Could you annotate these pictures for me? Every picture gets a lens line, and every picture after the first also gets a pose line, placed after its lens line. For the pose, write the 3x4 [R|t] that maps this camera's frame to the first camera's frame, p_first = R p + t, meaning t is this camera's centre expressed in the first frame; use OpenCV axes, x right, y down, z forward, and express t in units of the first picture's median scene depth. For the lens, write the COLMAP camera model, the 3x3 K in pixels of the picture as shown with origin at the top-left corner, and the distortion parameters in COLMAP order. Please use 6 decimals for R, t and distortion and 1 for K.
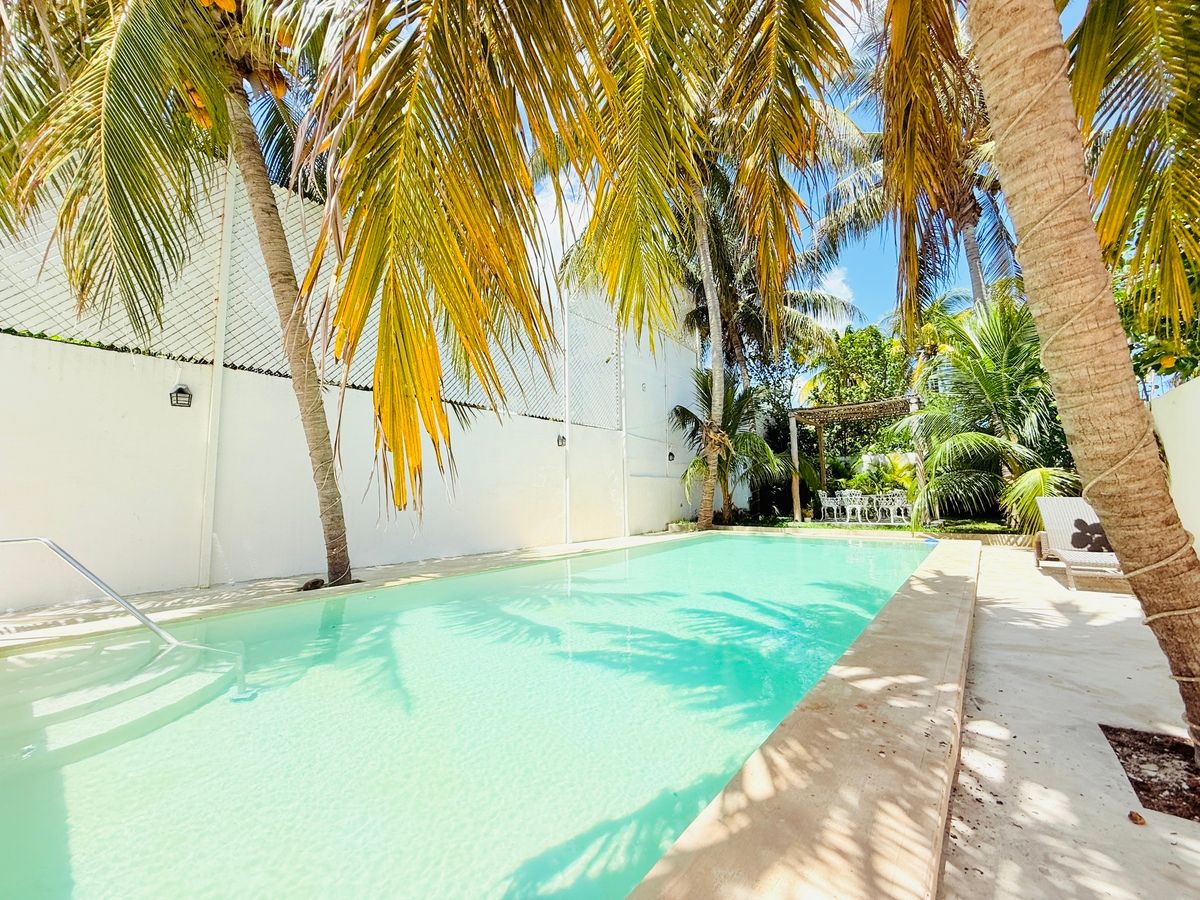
lens RADIAL K [[470.0, 0, 600.0], [0, 470.0, 450.0], [0, 0, 1]] dist [0.000685, 0.000753]
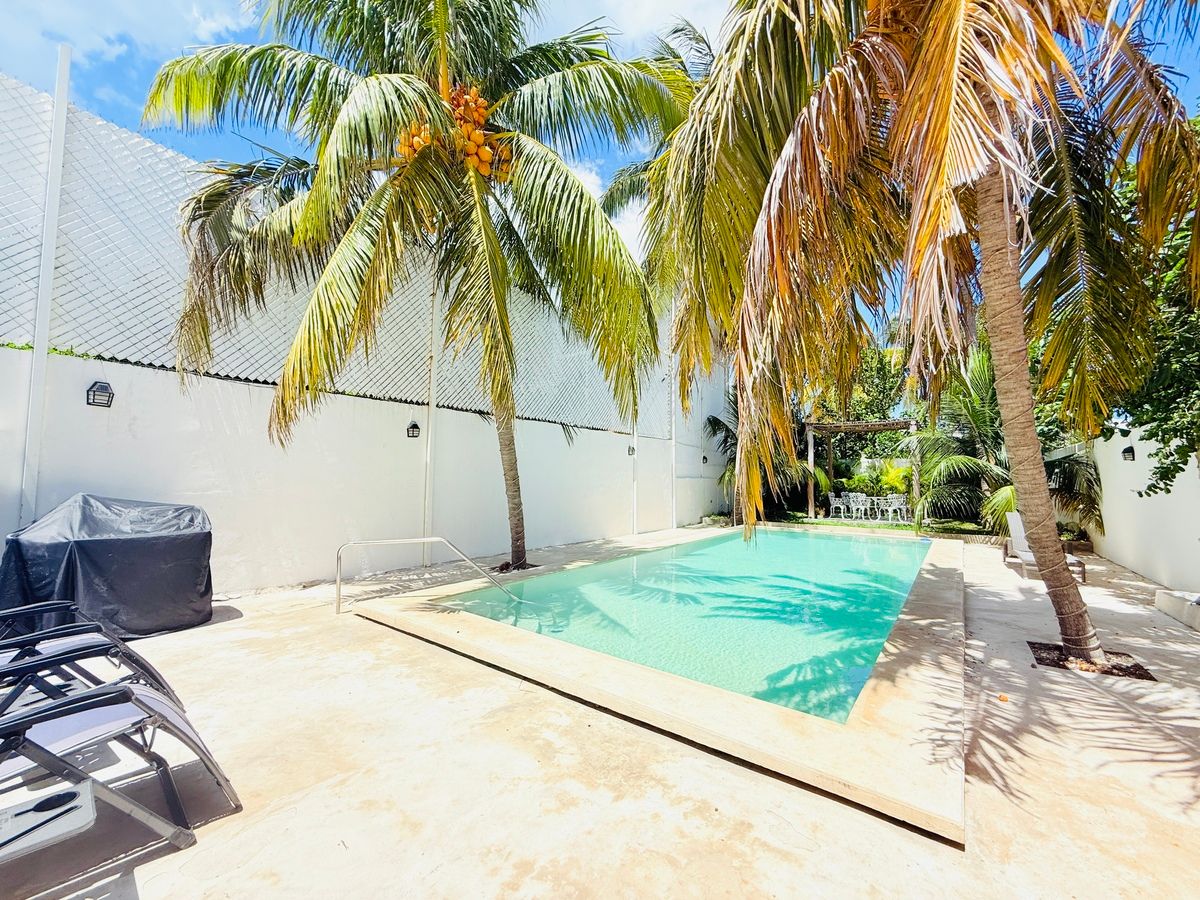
lens RADIAL K [[477.2, 0, 594.3], [0, 477.2, 448.8], [0, 0, 1]] dist [0.000120, -0.000044]
pose [[0.999217, 0.025277, 0.030444, -0.251127], [-0.026416, 0.998943, 0.037626, -0.080779], [-0.029461, -0.038401, 0.998828, -0.272175]]
